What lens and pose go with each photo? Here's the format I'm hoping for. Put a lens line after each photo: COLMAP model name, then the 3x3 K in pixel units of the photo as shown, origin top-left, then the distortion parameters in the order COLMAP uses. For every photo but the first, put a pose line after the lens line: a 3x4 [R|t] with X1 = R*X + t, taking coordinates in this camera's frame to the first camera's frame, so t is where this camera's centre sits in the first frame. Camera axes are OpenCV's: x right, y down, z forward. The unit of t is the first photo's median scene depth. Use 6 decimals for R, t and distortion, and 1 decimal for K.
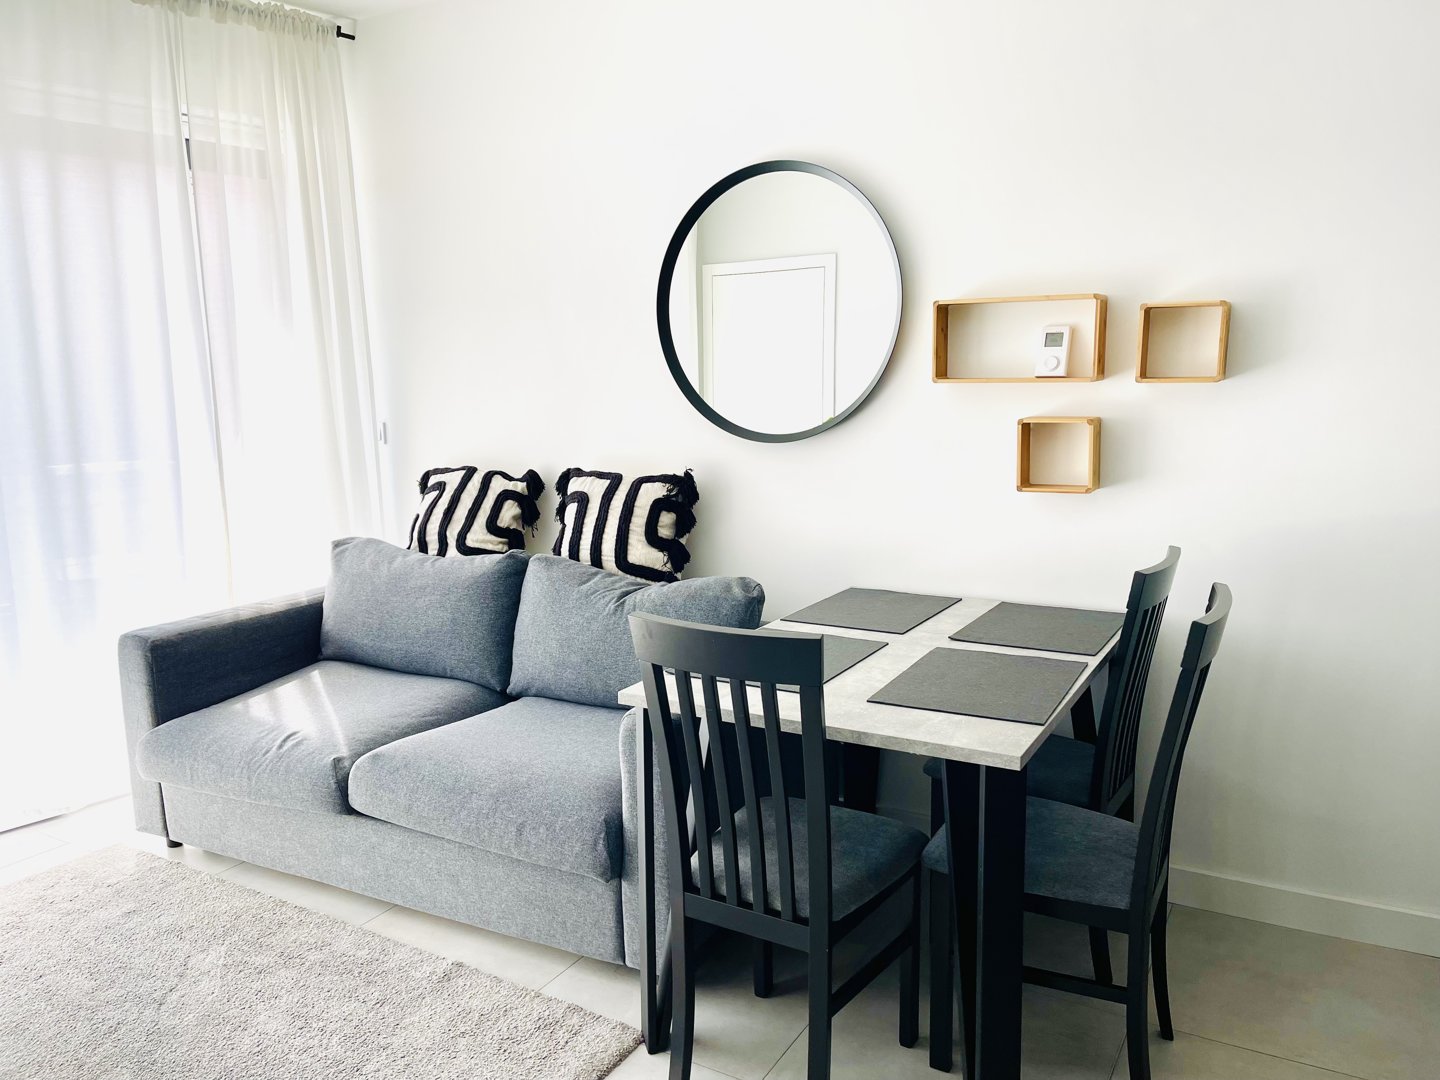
lens RADIAL K [[1098.8, 0, 723.3], [0, 1098.8, 544.9], [0, 0, 1]] dist [0.025611, -0.008150]
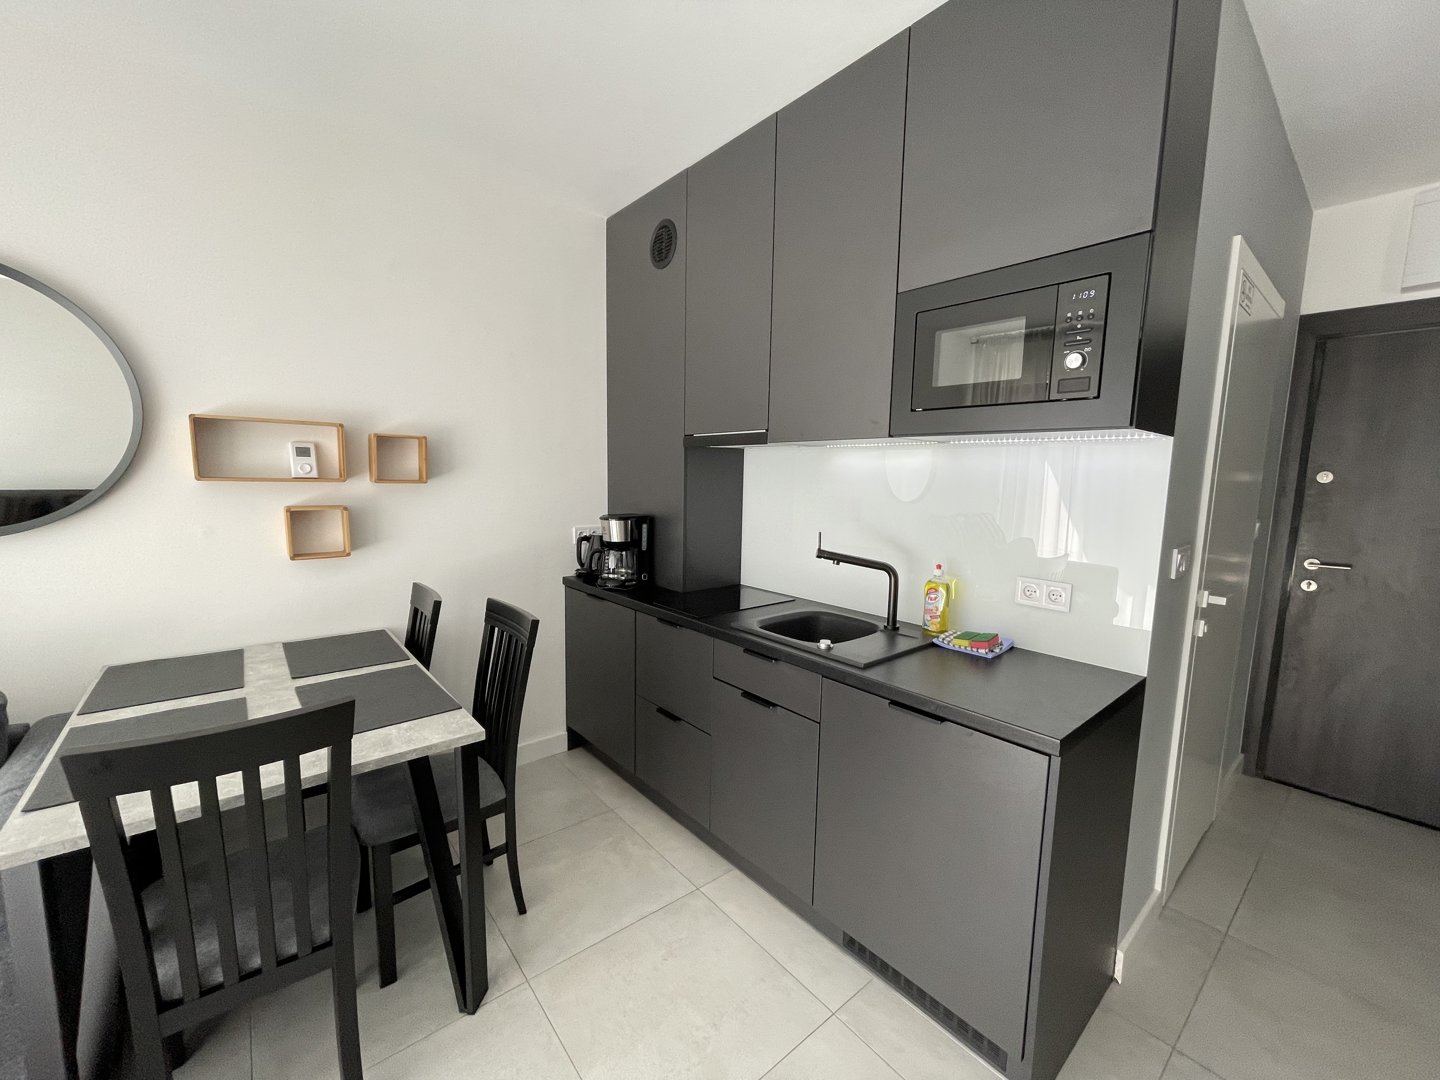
lens RADIAL K [[576.9, 0, 707.4], [0, 576.9, 538.7], [0, 0, 1]] dist [-0.011872, -0.000289]
pose [[0.334777, -0.080669, 0.938838, -0.229583], [0.123276, 0.991515, 0.041237, -0.041580], [-0.934199, 0.101931, 0.341882, 0.274515]]
